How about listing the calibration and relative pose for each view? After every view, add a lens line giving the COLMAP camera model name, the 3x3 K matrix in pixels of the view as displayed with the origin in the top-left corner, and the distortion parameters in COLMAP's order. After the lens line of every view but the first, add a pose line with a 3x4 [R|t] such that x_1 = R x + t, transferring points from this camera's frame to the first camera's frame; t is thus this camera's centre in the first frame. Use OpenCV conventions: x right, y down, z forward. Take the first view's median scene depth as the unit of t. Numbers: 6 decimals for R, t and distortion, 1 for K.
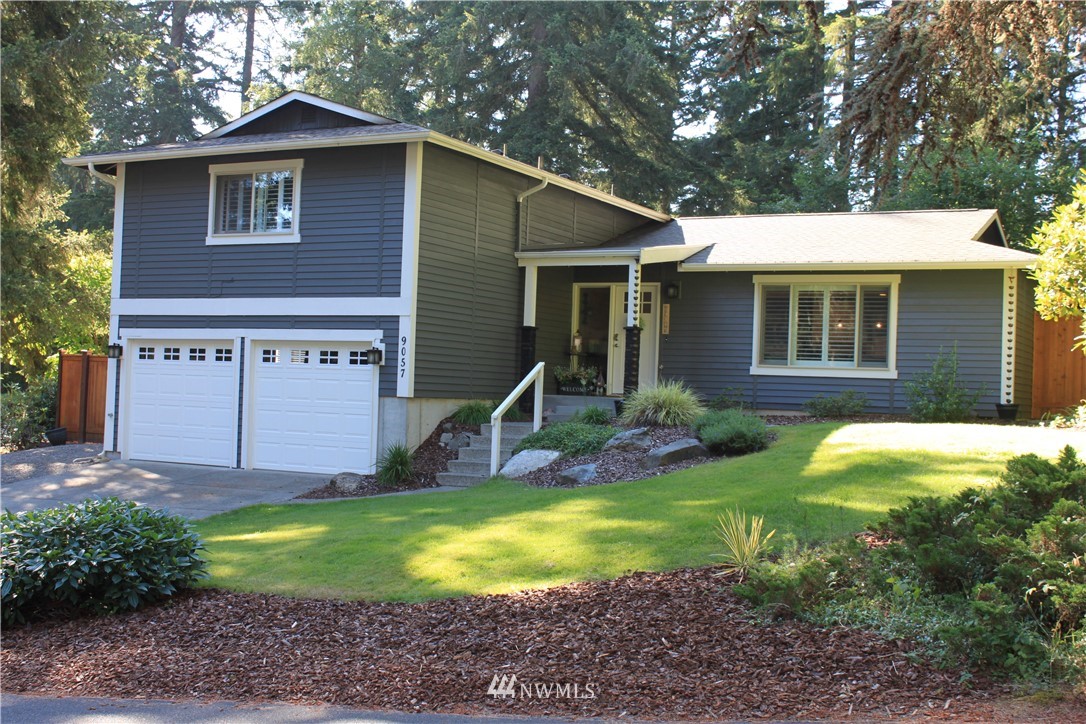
lens RADIAL K [[1212.4, 0, 543.0], [0, 1212.4, 362.0], [0, 0, 1]] dist [0.000826, 0.002558]
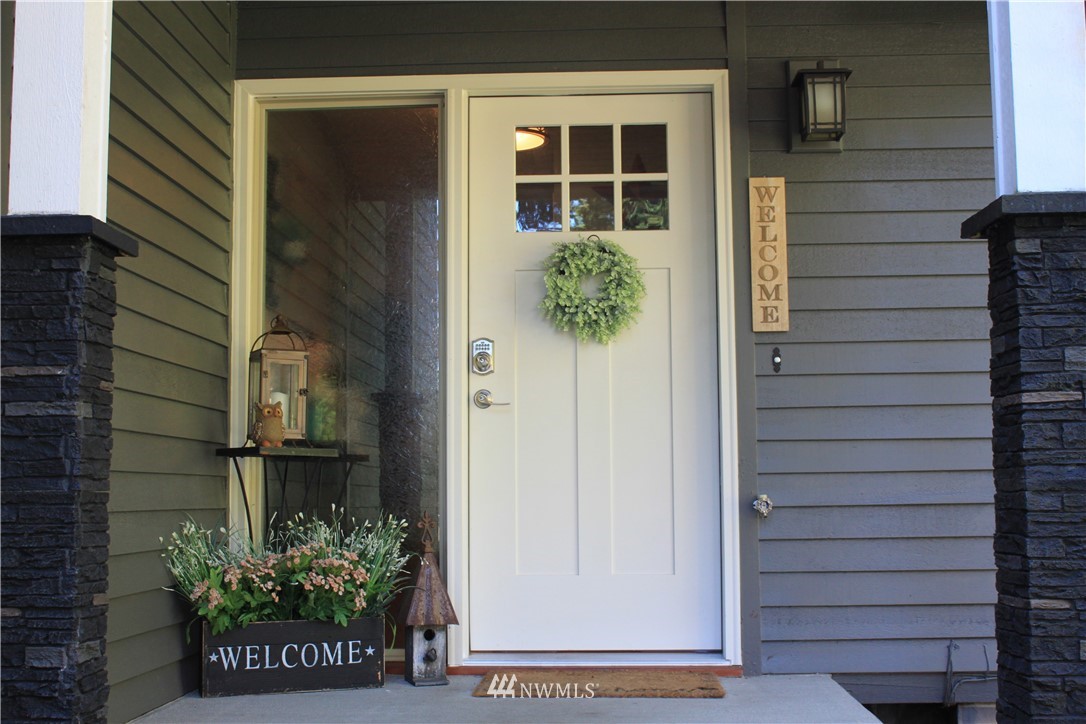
lens RADIAL K [[1341.3, 0, 543.0], [0, 1341.3, 362.0], [0, 0, 1]] dist [0.004222, 0.004180]
pose [[0.901838, -0.001899, 0.432071, -0.026246], [0.030299, 0.997807, -0.058856, -0.007273], [-0.431011, 0.066169, 0.899917, 0.898413]]
